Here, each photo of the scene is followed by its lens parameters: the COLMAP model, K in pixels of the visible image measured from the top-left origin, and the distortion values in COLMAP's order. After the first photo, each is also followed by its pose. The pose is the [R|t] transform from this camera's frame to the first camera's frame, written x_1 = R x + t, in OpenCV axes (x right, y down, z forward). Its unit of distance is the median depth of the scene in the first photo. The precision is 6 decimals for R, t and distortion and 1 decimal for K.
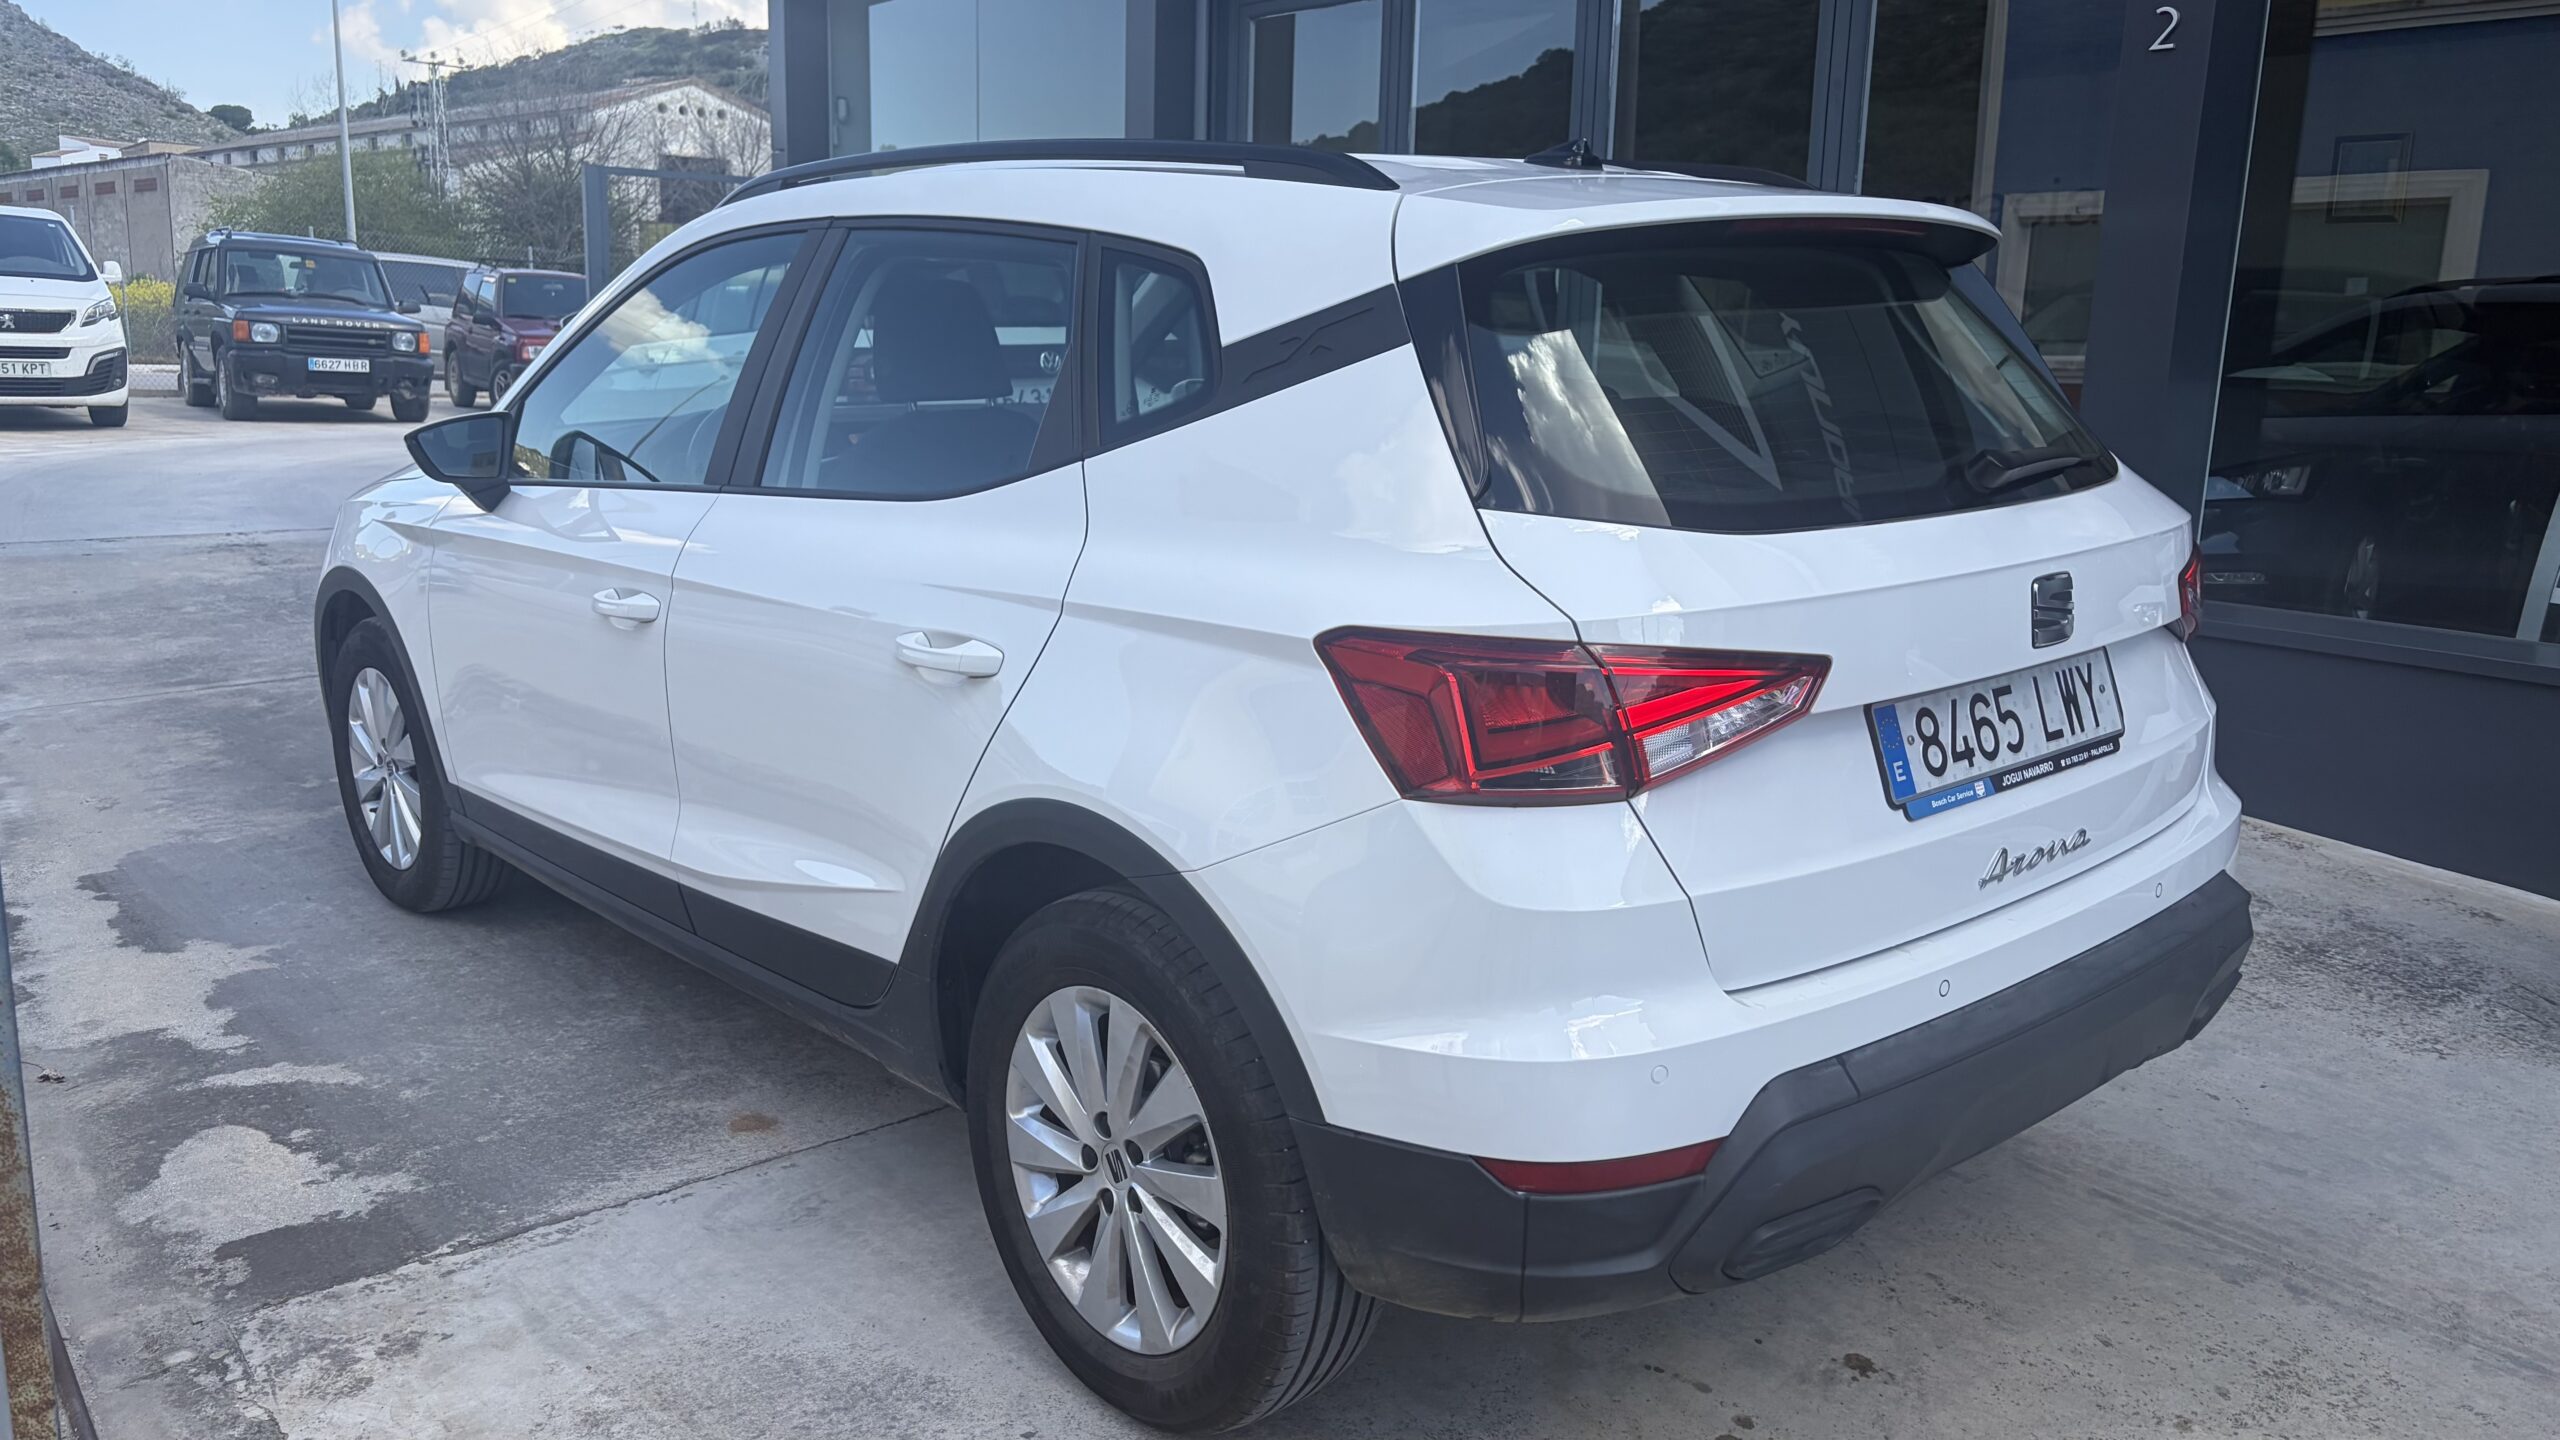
lens RADIAL K [[1905.5, 0, 1268.4], [0, 1905.5, 727.8], [0, 0, 1]] dist [0.084932, -0.091954]
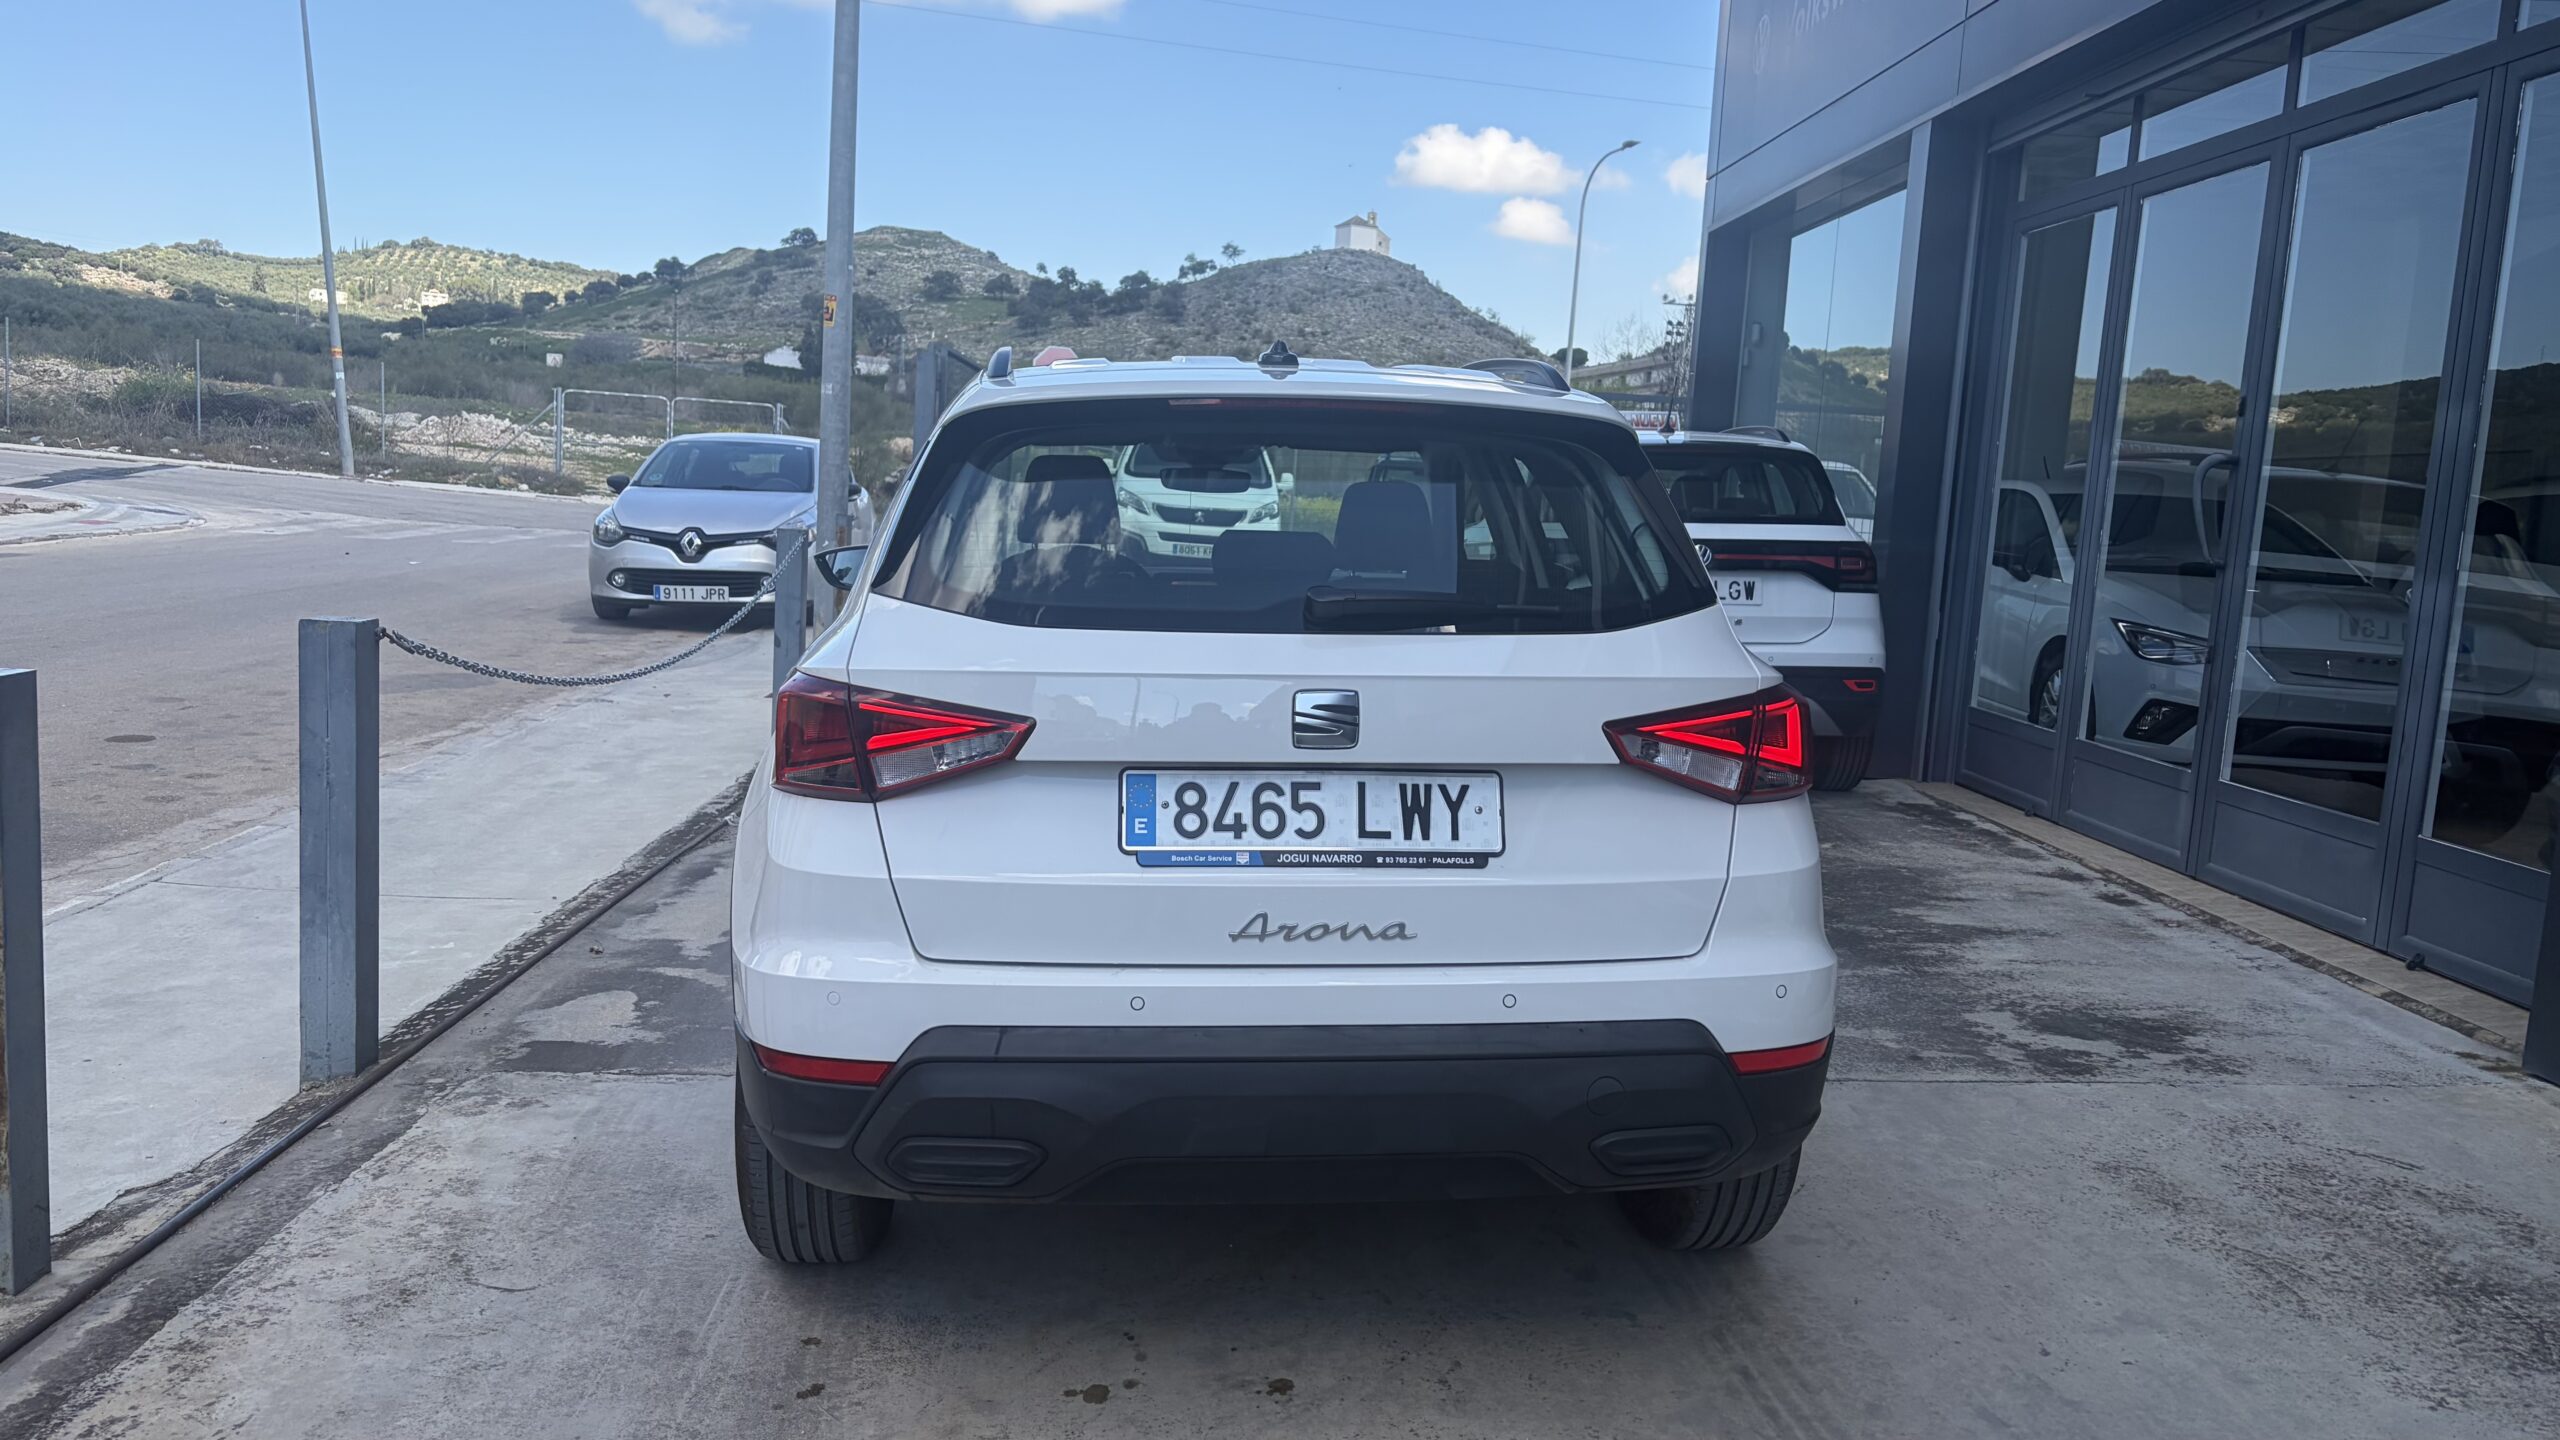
lens RADIAL K [[1931.9, 0, 1280.0], [0, 1931.9, 720.0], [0, 0, 1]] dist [0.022252, 0.001478]
pose [[0.812697, 0.090364, -0.575636, 0.654532], [-0.156545, 0.985442, -0.066318, 0.013953], [0.561263, 0.144009, 0.815012, 0.011692]]
